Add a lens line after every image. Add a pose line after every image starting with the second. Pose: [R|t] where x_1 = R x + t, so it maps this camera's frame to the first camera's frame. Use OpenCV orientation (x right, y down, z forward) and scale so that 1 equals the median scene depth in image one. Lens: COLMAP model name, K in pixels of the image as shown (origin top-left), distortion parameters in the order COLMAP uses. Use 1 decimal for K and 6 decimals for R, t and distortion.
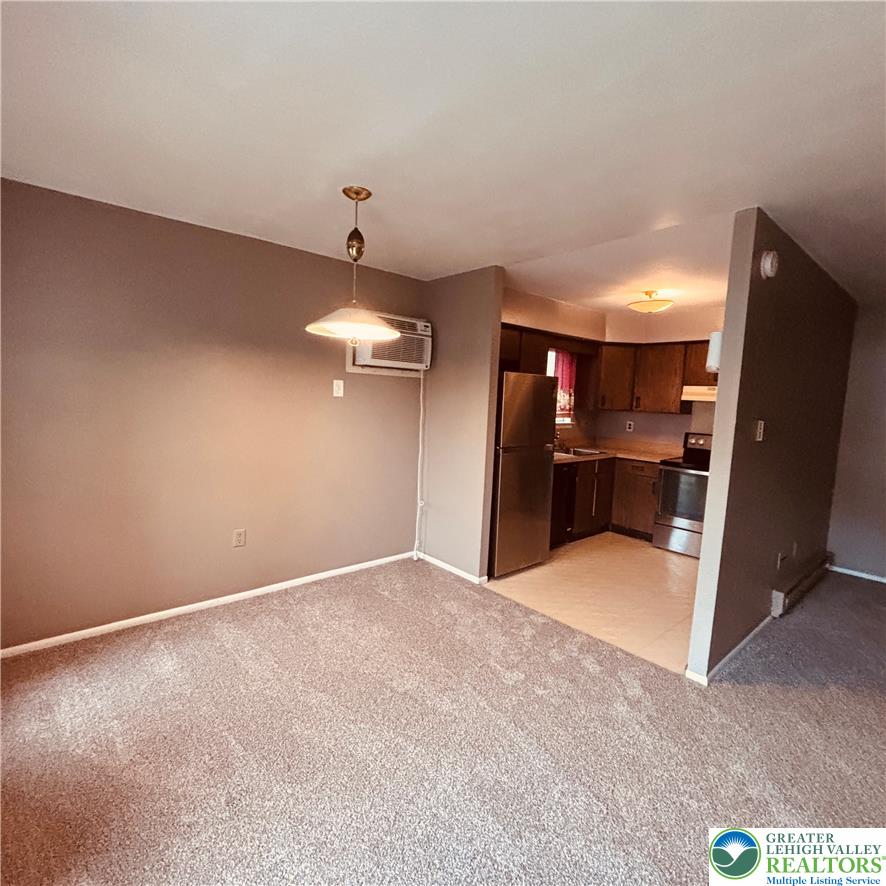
lens RADIAL K [[475.1, 0, 443.0], [0, 475.1, 443.0], [0, 0, 1]] dist [0.012614, -0.001384]
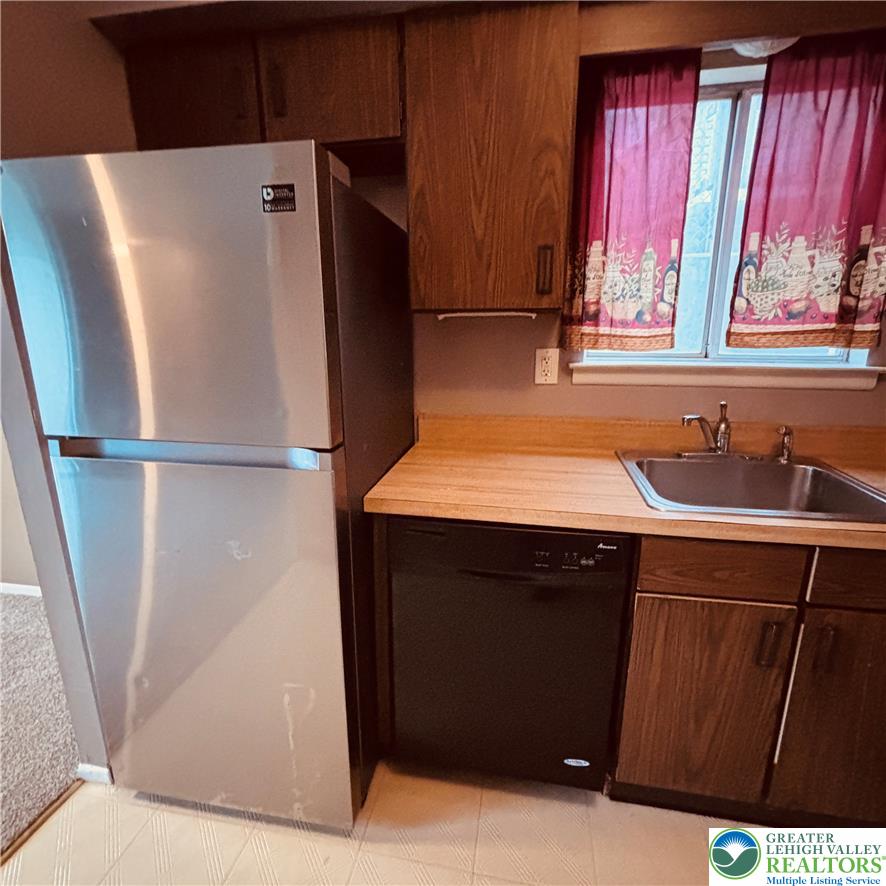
lens RADIAL K [[481.4, 0, 443.0], [0, 481.4, 443.0], [0, 0, 1]] dist [-0.003370, -0.001353]
pose [[0.621880, 0.147429, -0.769110, 0.549688], [-0.057497, 0.988064, 0.142910, -0.041980], [0.780999, -0.044652, 0.622934, 1.076642]]
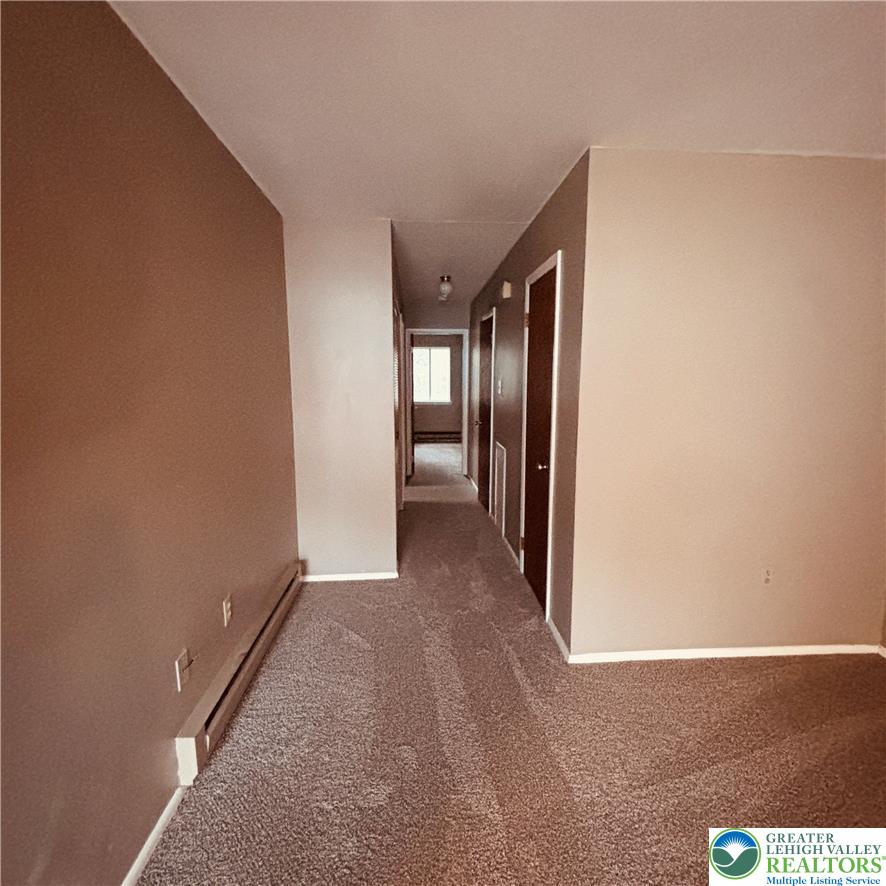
lens RADIAL K [[477.2, 0, 442.1], [0, 477.2, 439.8], [0, 0, 1]] dist [0.002162, -0.001441]
pose [[0.620741, -0.145082, 0.770475, 0.497611], [0.107733, 0.989191, 0.099470, -0.011438], [-0.776579, 0.021261, 0.629661, 0.447472]]
